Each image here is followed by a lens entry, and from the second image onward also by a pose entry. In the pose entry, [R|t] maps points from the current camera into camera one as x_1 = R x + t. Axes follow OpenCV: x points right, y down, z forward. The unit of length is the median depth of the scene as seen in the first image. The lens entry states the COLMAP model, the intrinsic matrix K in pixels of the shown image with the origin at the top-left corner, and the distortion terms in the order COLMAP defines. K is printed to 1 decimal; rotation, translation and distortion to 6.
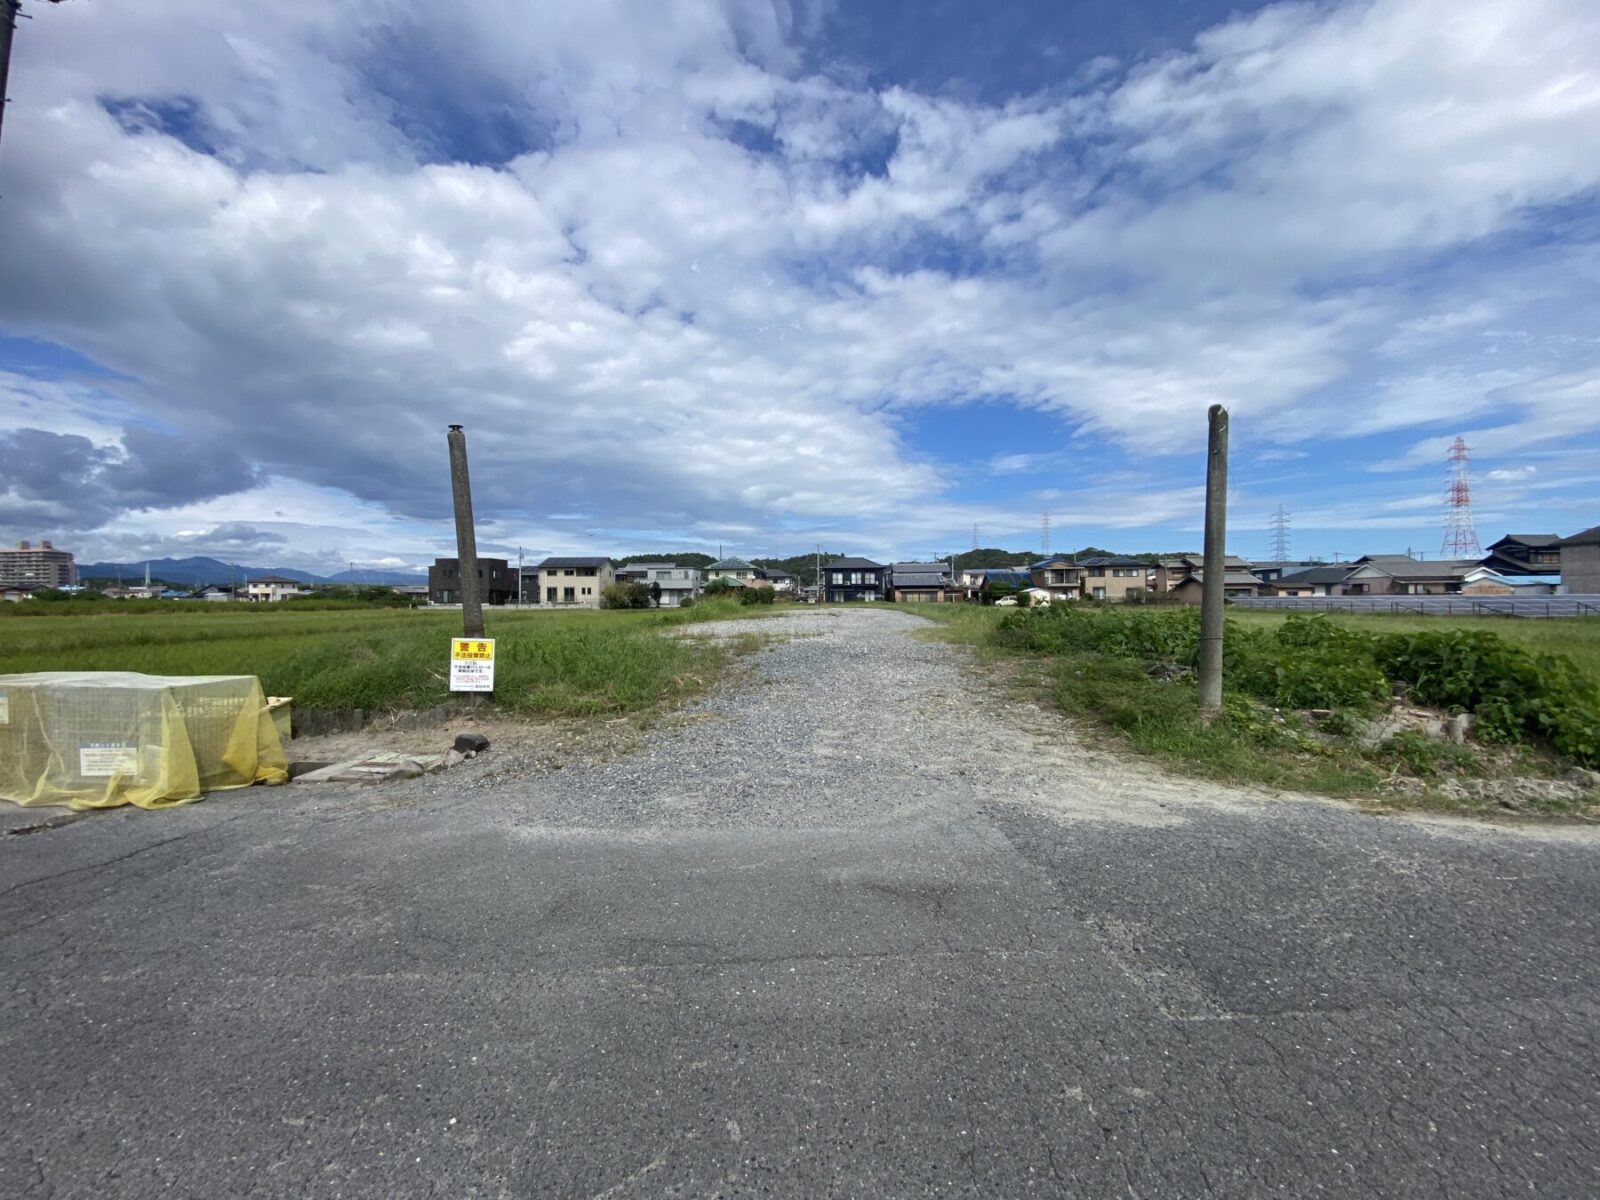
lens RADIAL K [[644.7, 0, 797.4], [0, 644.7, 627.6], [0, 0, 1]] dist [0.002254, -0.017142]
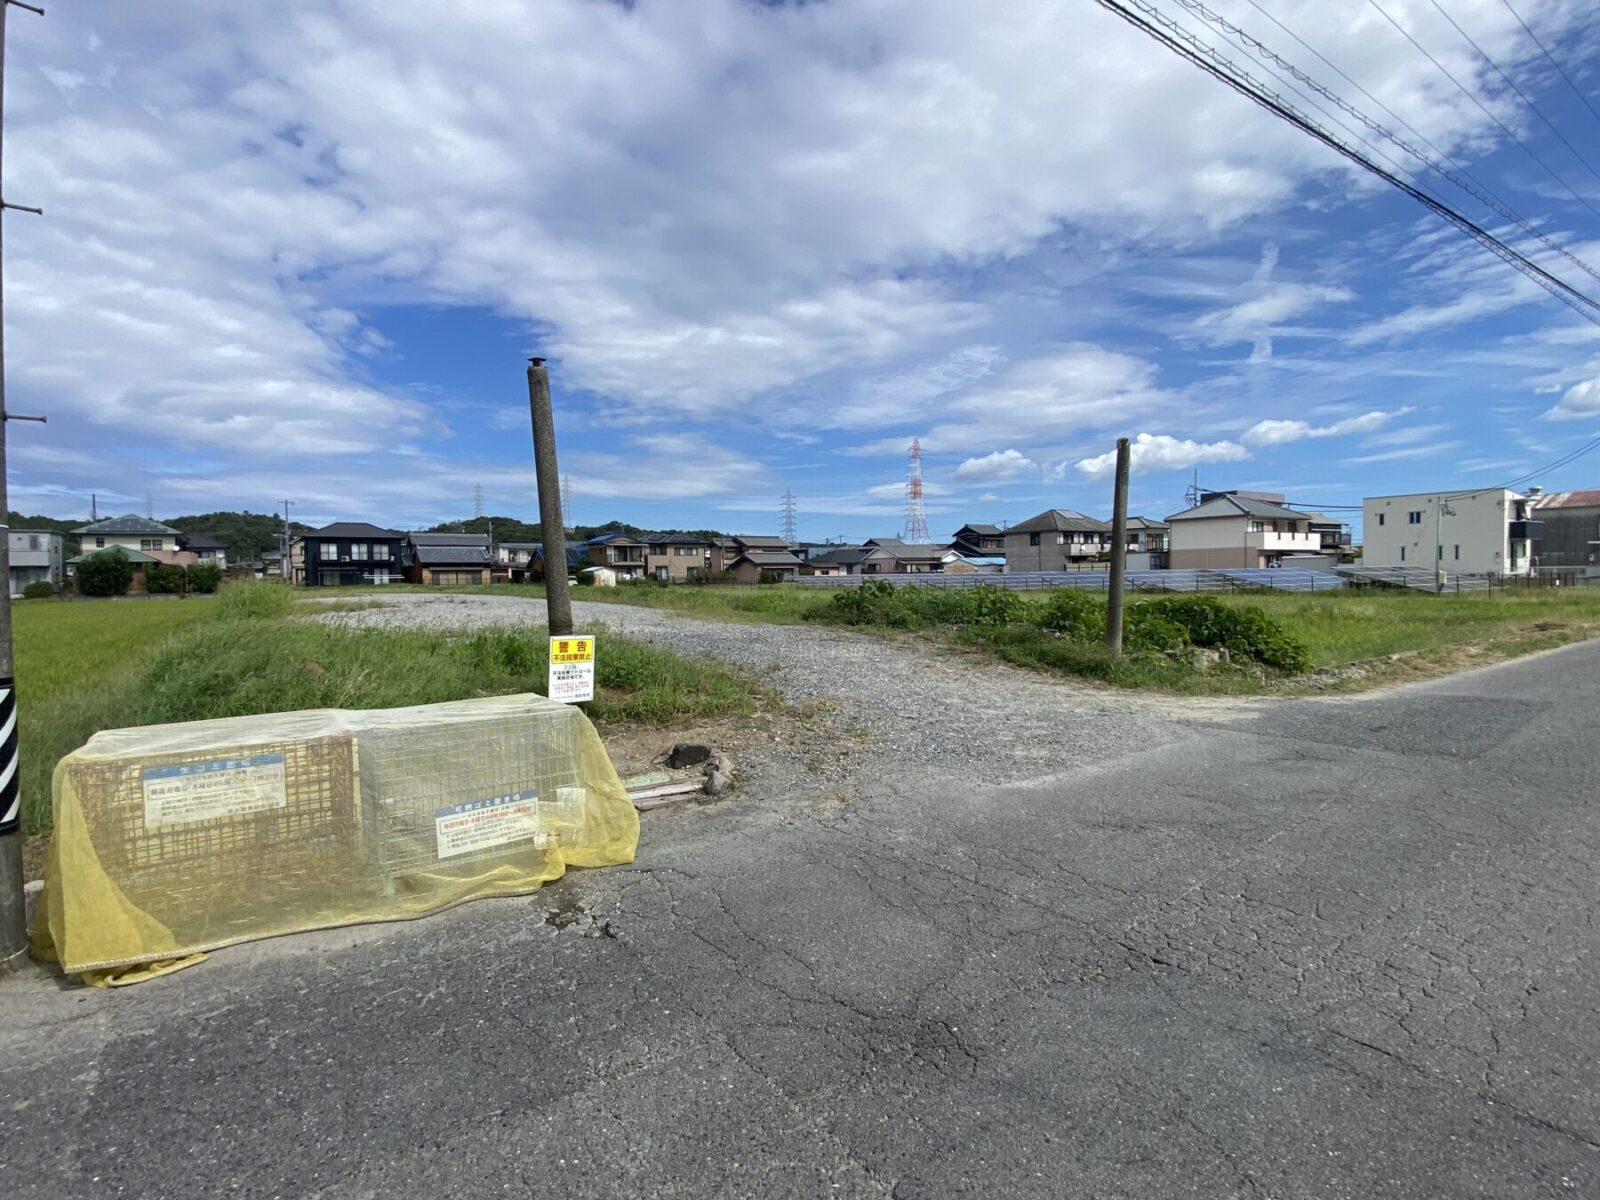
lens RADIAL K [[787.8, 0, 803.2], [0, 787.8, 598.3], [0, 0, 1]] dist [0.018878, -0.026083]
pose [[0.772147, -0.021371, 0.635085, -0.083469], [0.034136, 0.999386, -0.007873, -0.001094], [-0.634527, 0.027758, 0.772402, 0.006540]]
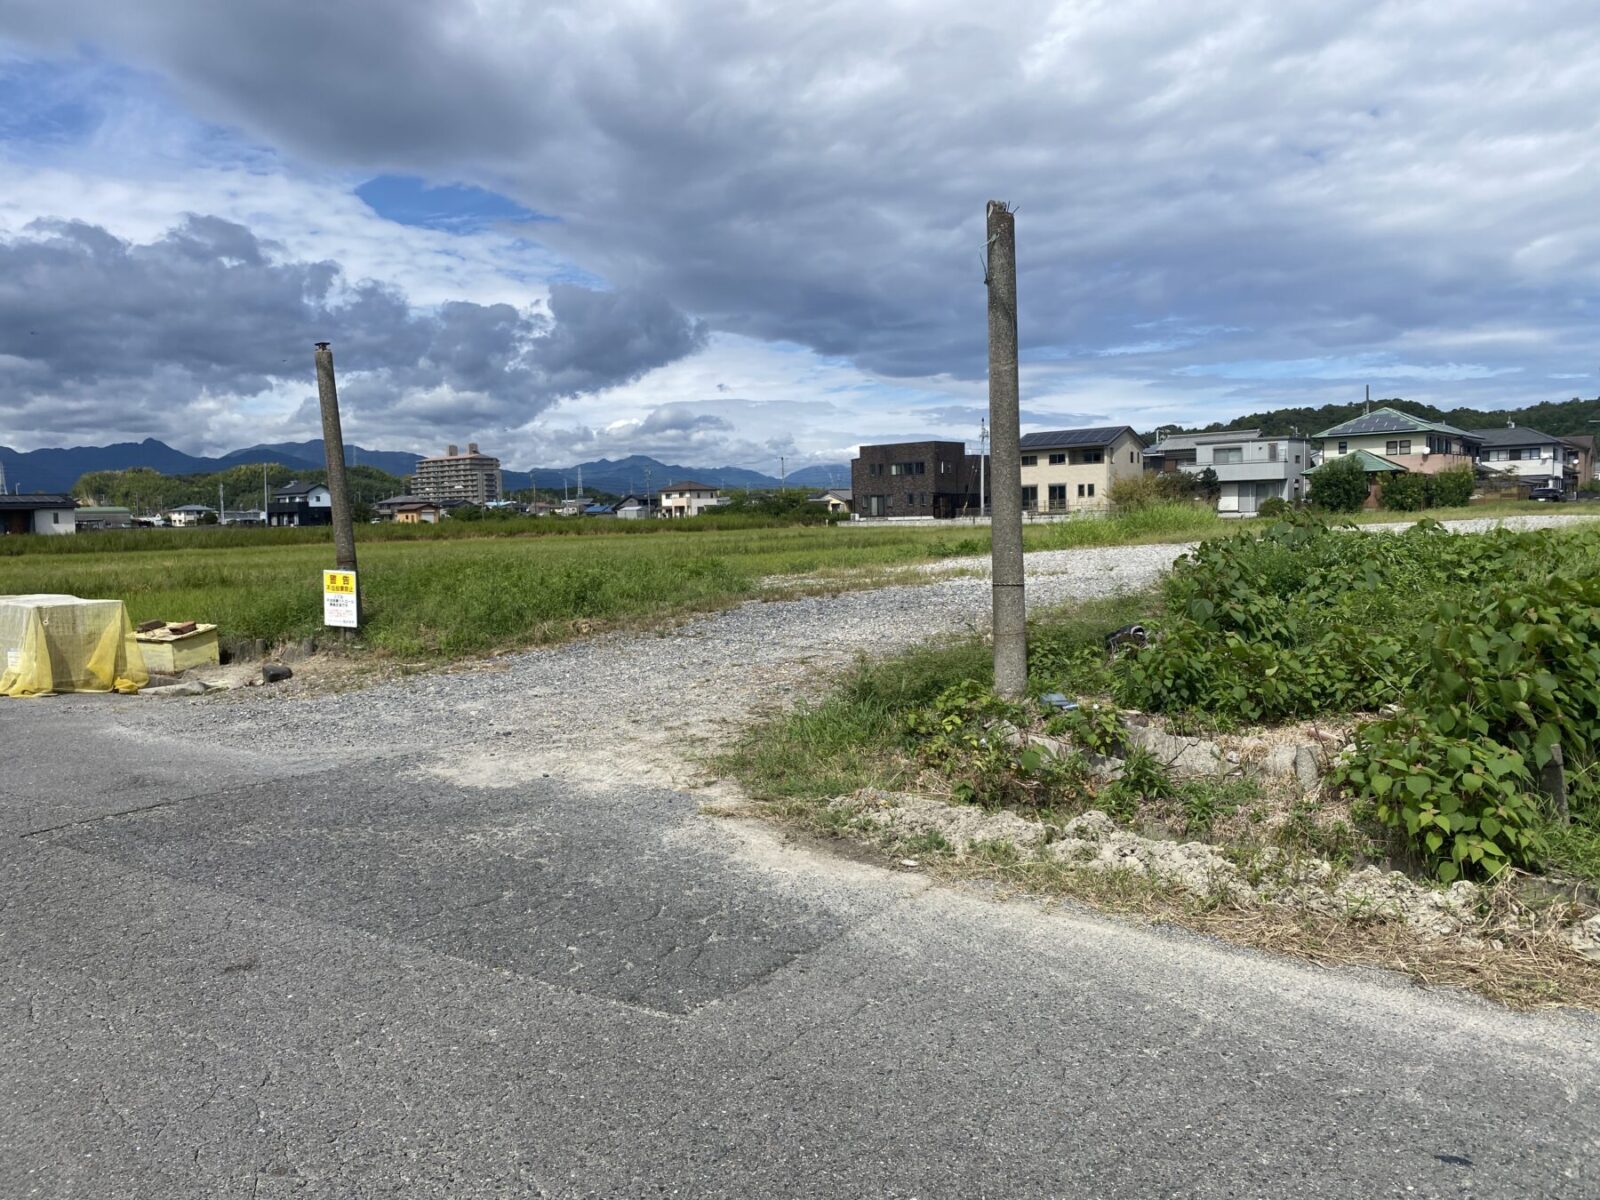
lens RADIAL K [[1230.3, 0, 800.0], [0, 1230.3, 600.0], [0, 0, 1]] dist [0.032197, -0.014426]
pose [[0.799183, 0.023479, -0.600629, 0.105408], [-0.001600, 0.999316, 0.036934, -0.000787], [0.601086, -0.028556, 0.798674, -0.004489]]
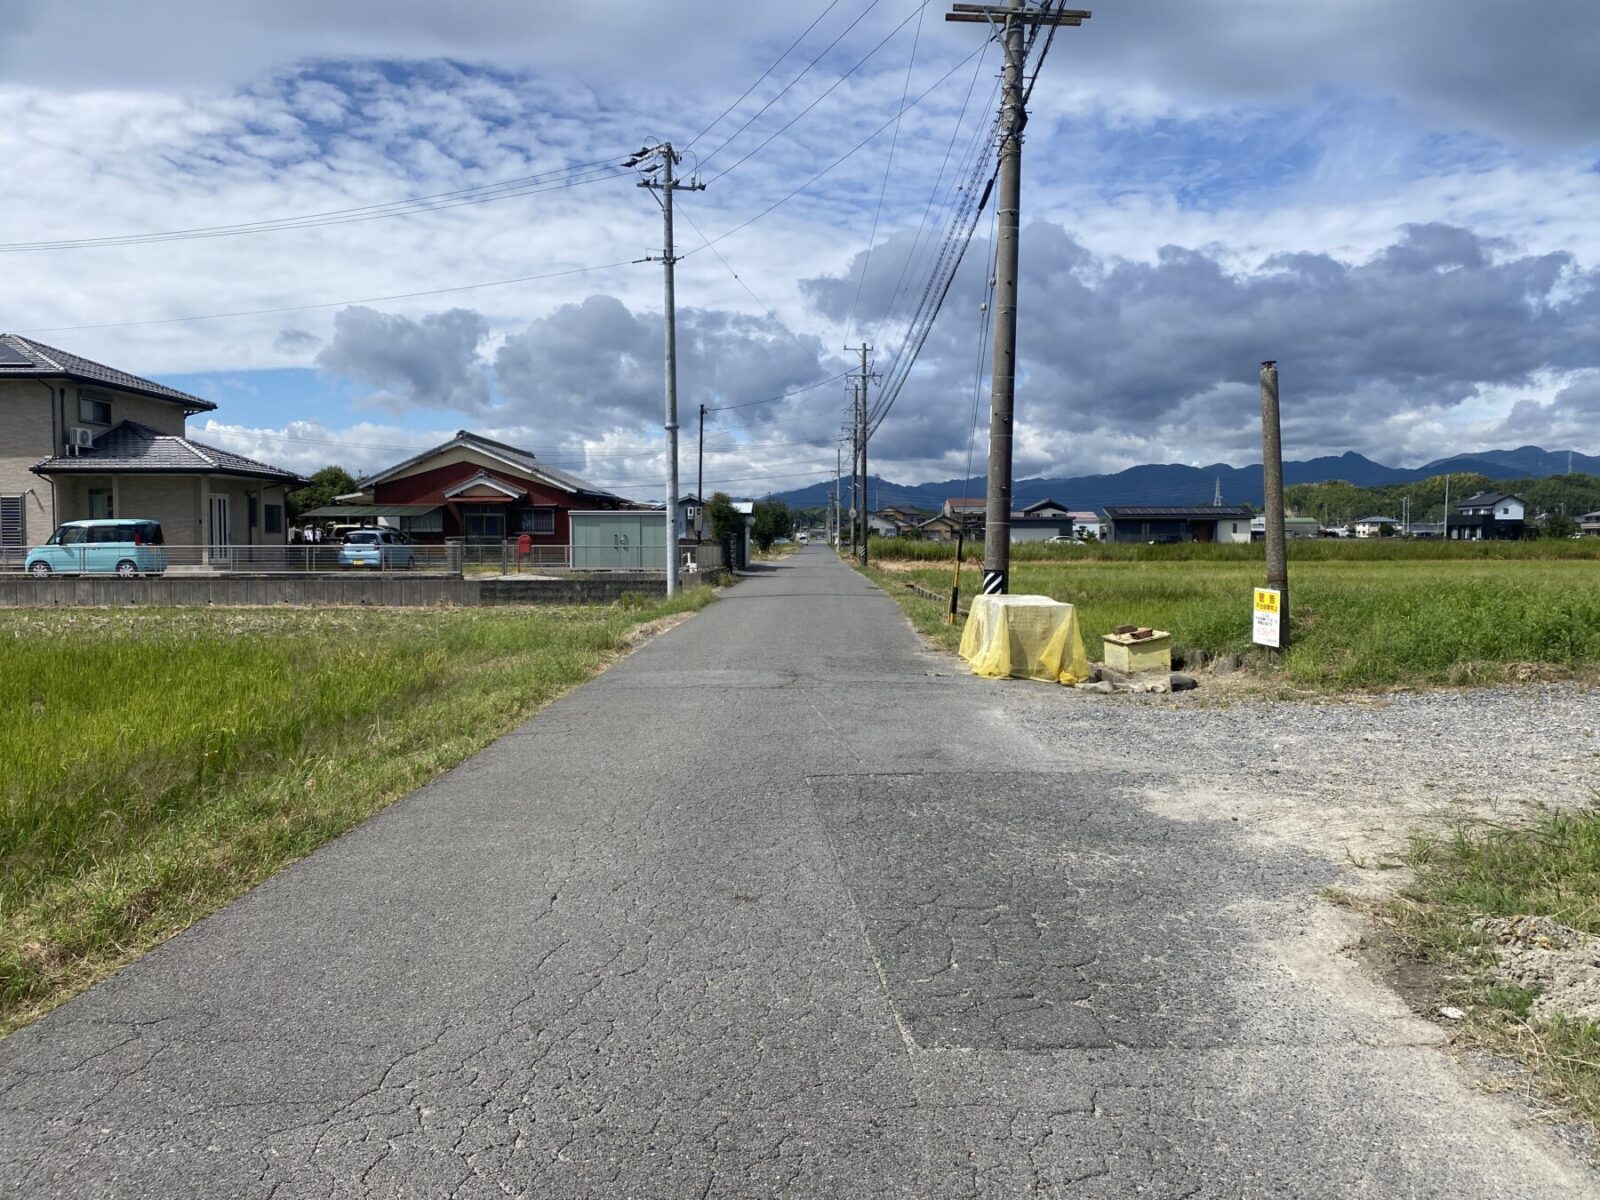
lens RADIAL K [[1230.3, 0, 800.0], [0, 1230.3, 600.0], [0, 0, 1]] dist [0.032197, -0.014426]
pose [[0.026826, 0.049994, -0.998389, 0.120739], [-0.042122, 0.997918, 0.048839, -0.002572], [0.998752, 0.040744, 0.028876, 0.024021]]
